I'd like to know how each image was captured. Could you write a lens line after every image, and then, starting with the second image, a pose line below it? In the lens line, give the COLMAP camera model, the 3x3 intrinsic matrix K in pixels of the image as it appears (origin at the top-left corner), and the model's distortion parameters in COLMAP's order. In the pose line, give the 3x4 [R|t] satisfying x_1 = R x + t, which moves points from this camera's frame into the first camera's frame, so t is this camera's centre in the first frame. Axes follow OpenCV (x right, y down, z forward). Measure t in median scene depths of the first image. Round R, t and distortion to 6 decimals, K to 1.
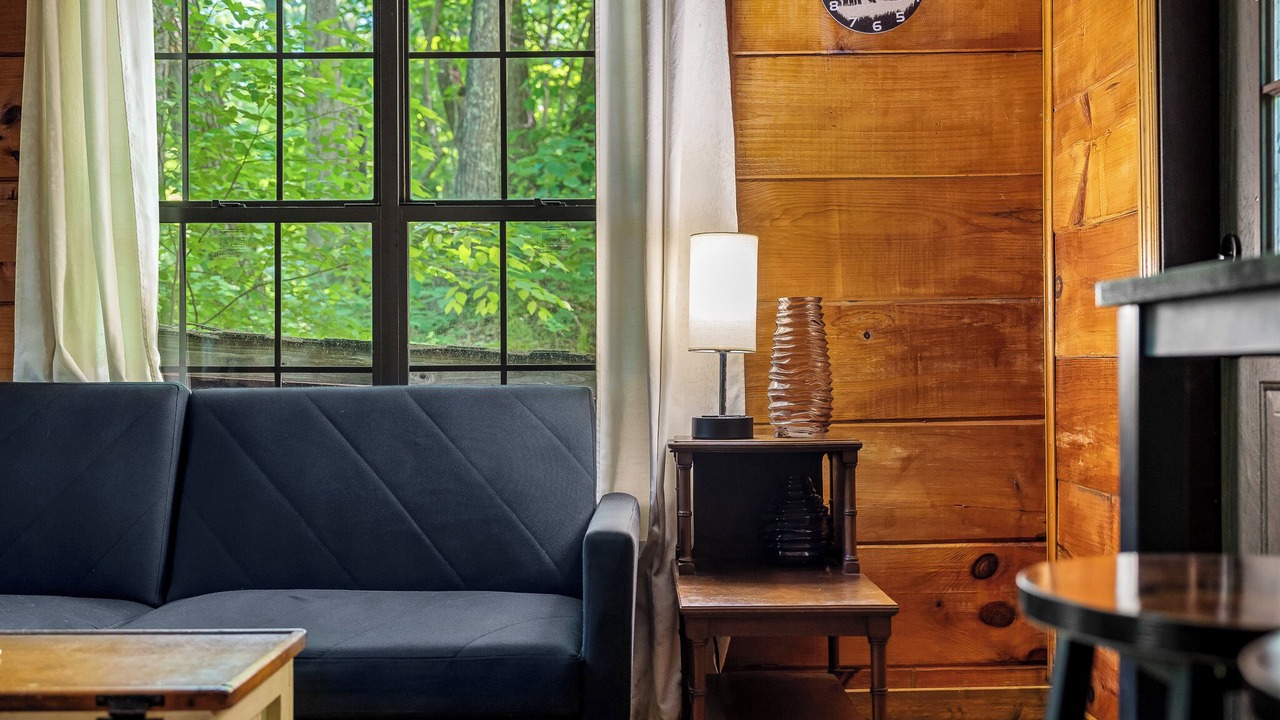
lens RADIAL K [[1426.8, 0, 640.0], [0, 1426.8, 360.0], [0, 0, 1]] dist [-0.006430, -0.005399]
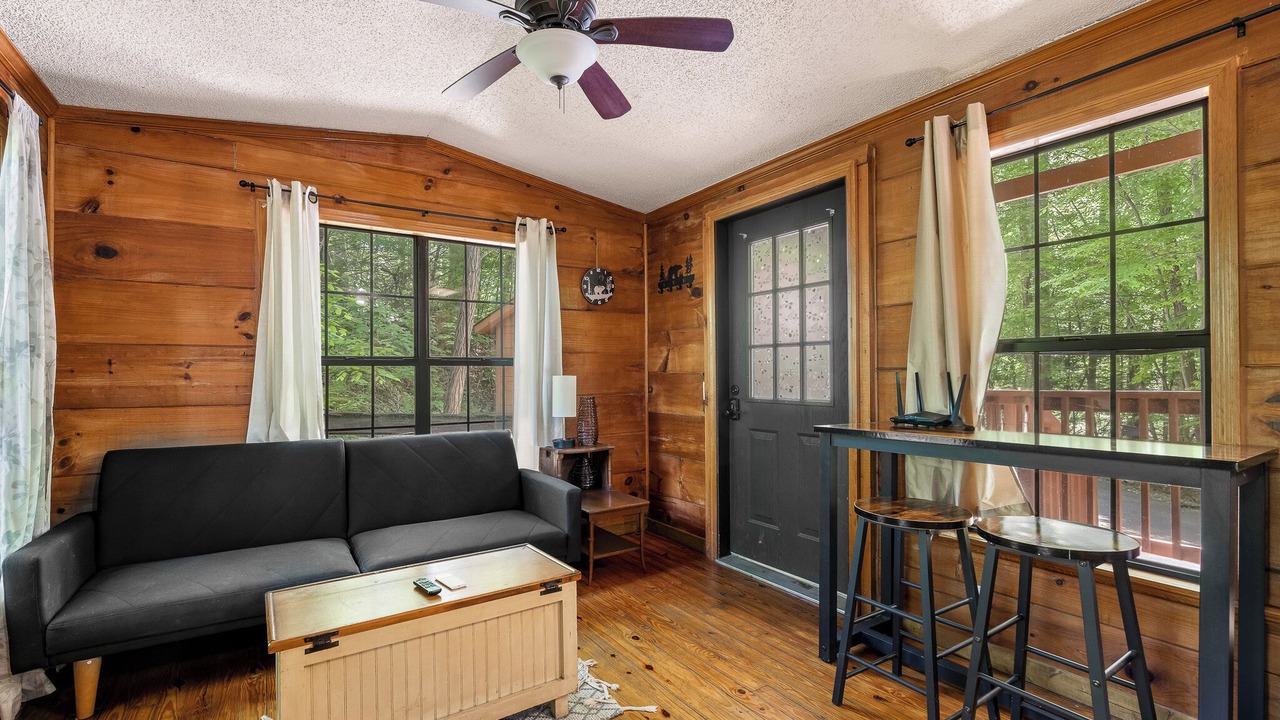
lens RADIAL K [[555.4, 0, 634.6], [0, 555.4, 370.9], [0, 0, 1]] dist [-0.002084, -0.000636]
pose [[0.838113, 0.003106, 0.545488, -0.401131], [-0.001251, 0.999992, -0.003772, -0.087062], [-0.545496, 0.002479, 0.838110, -0.009100]]
